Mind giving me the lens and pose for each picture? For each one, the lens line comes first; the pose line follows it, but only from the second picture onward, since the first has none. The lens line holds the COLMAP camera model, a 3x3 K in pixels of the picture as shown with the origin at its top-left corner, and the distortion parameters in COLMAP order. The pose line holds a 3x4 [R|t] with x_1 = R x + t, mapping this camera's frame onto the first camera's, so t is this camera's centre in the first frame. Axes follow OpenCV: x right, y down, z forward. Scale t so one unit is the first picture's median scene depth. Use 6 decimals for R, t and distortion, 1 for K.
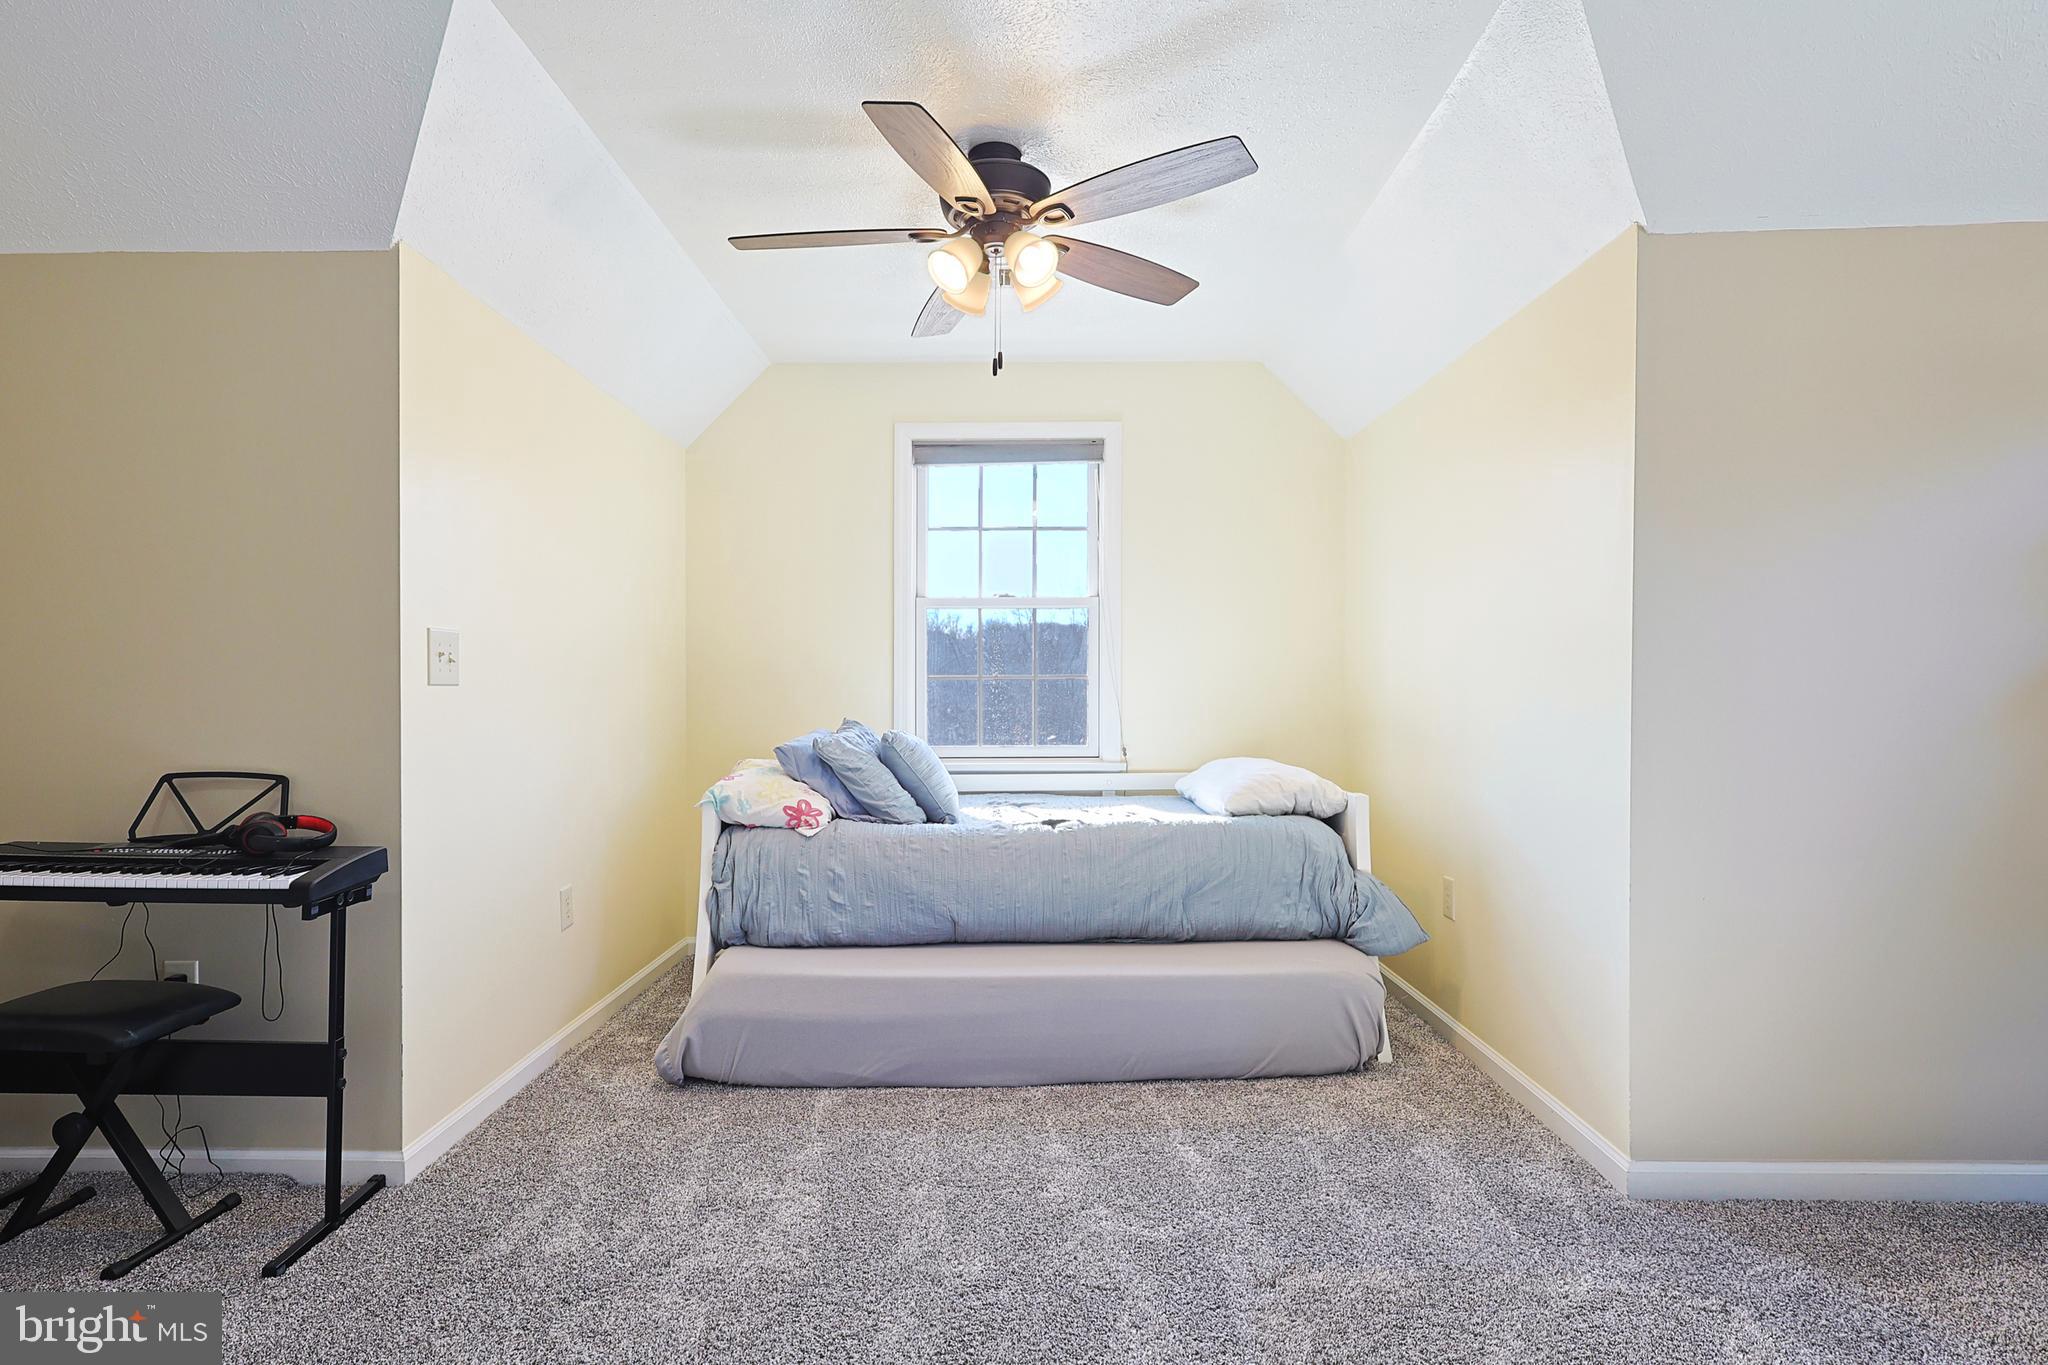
lens RADIAL K [[1010.3, 0, 1024.0], [0, 1010.3, 682.5], [0, 0, 1]] dist [-0.007046, -0.000618]
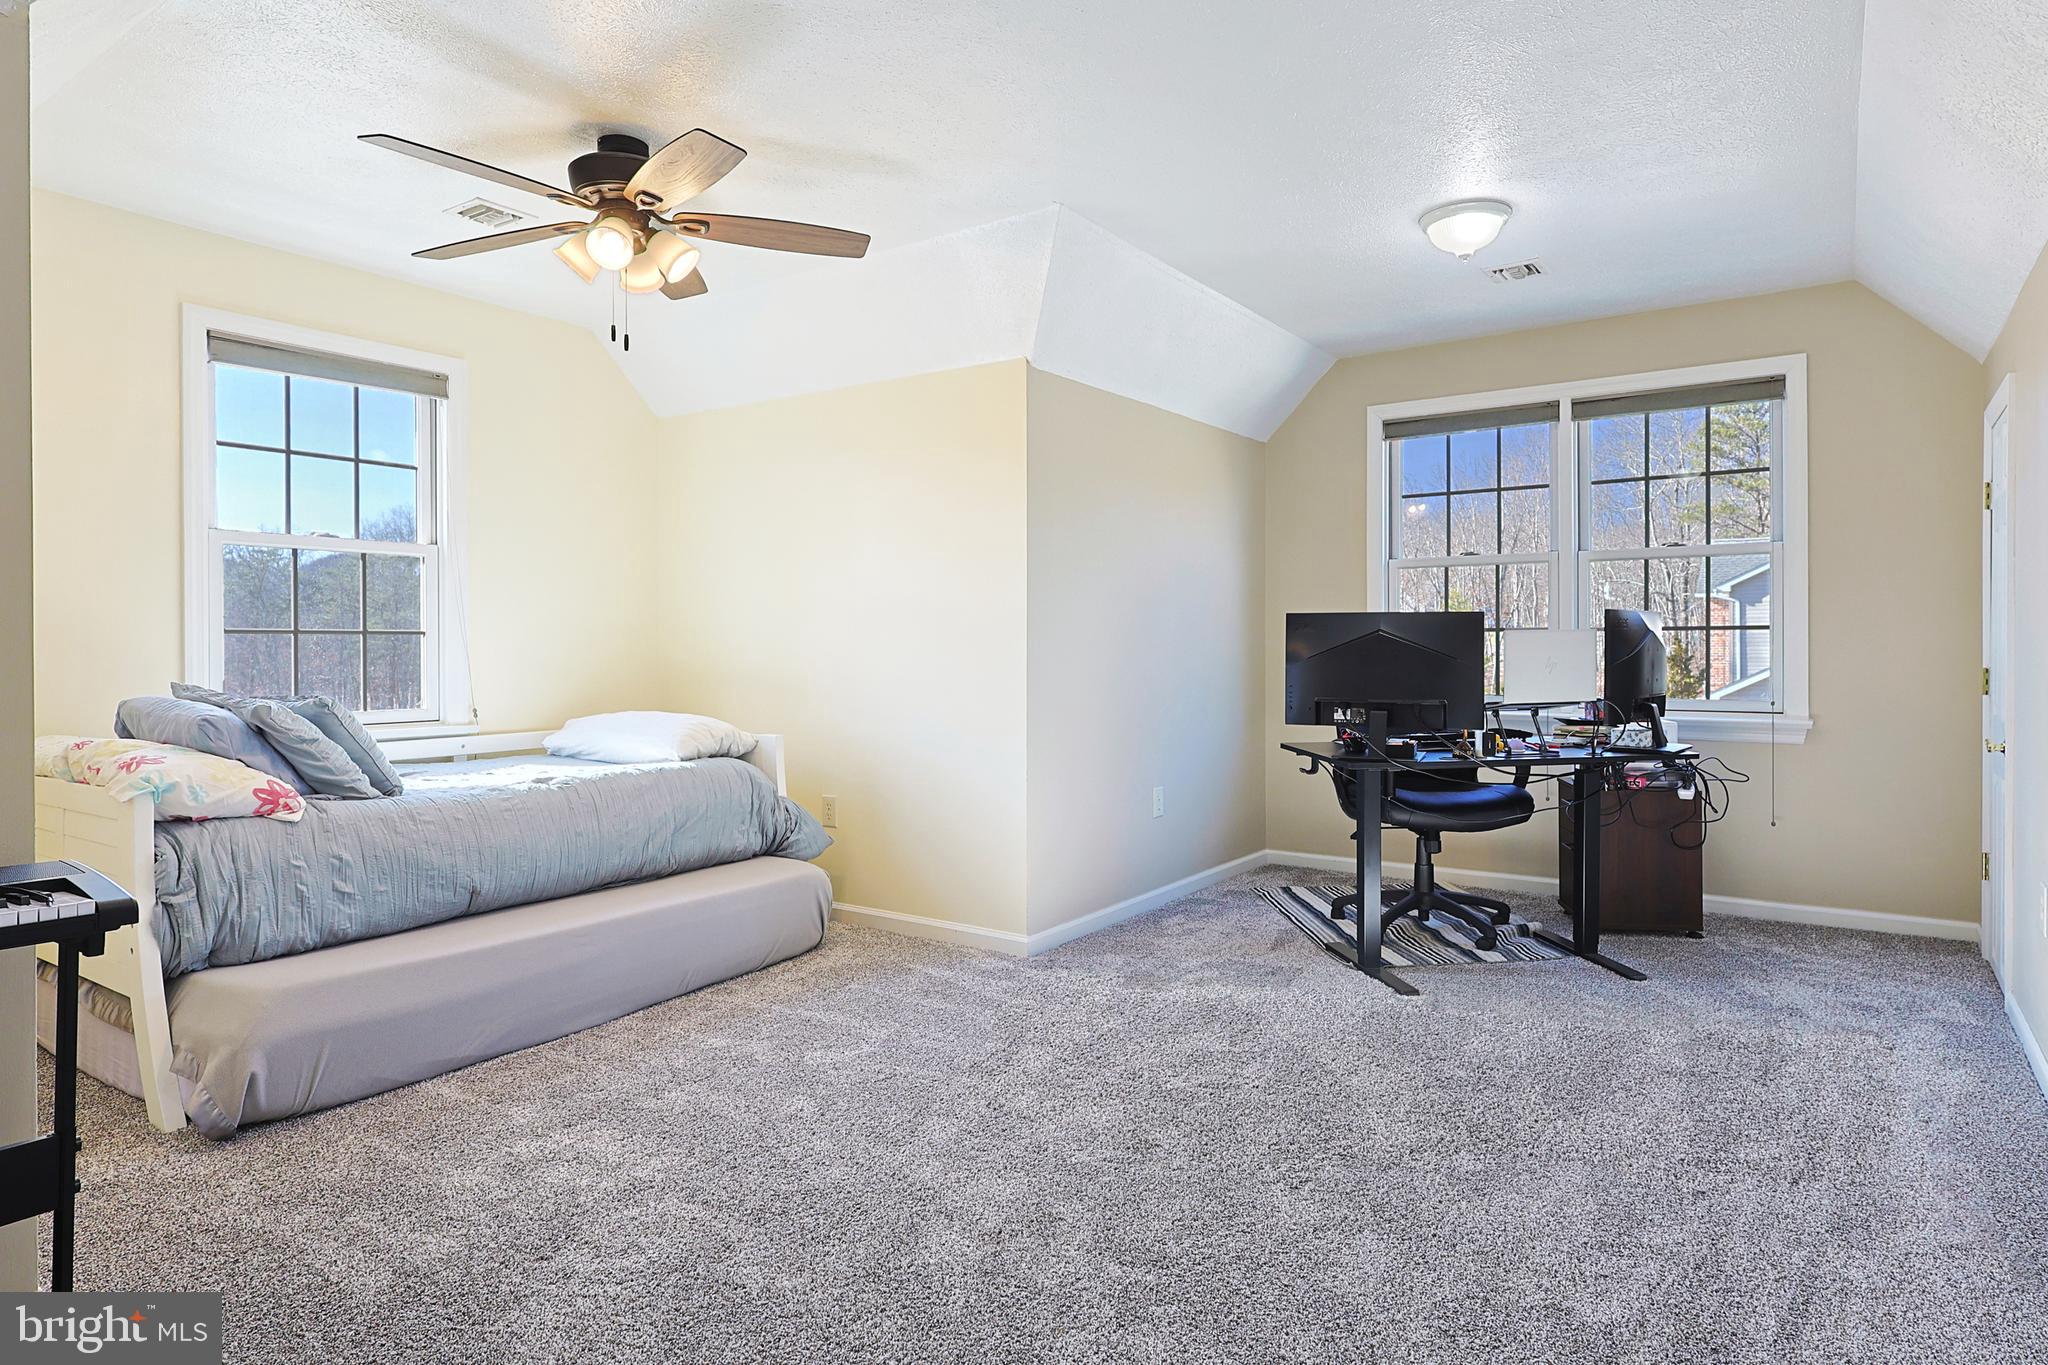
lens RADIAL K [[1073.5, 0, 1024.0], [0, 1073.5, 682.5], [0, 0, 1]] dist [0.001567, 0.000566]
pose [[0.564390, -0.013139, 0.825403, -0.610705], [-0.019634, 0.999377, 0.029334, -0.000185], [-0.825274, -0.032761, 0.563781, 0.008685]]
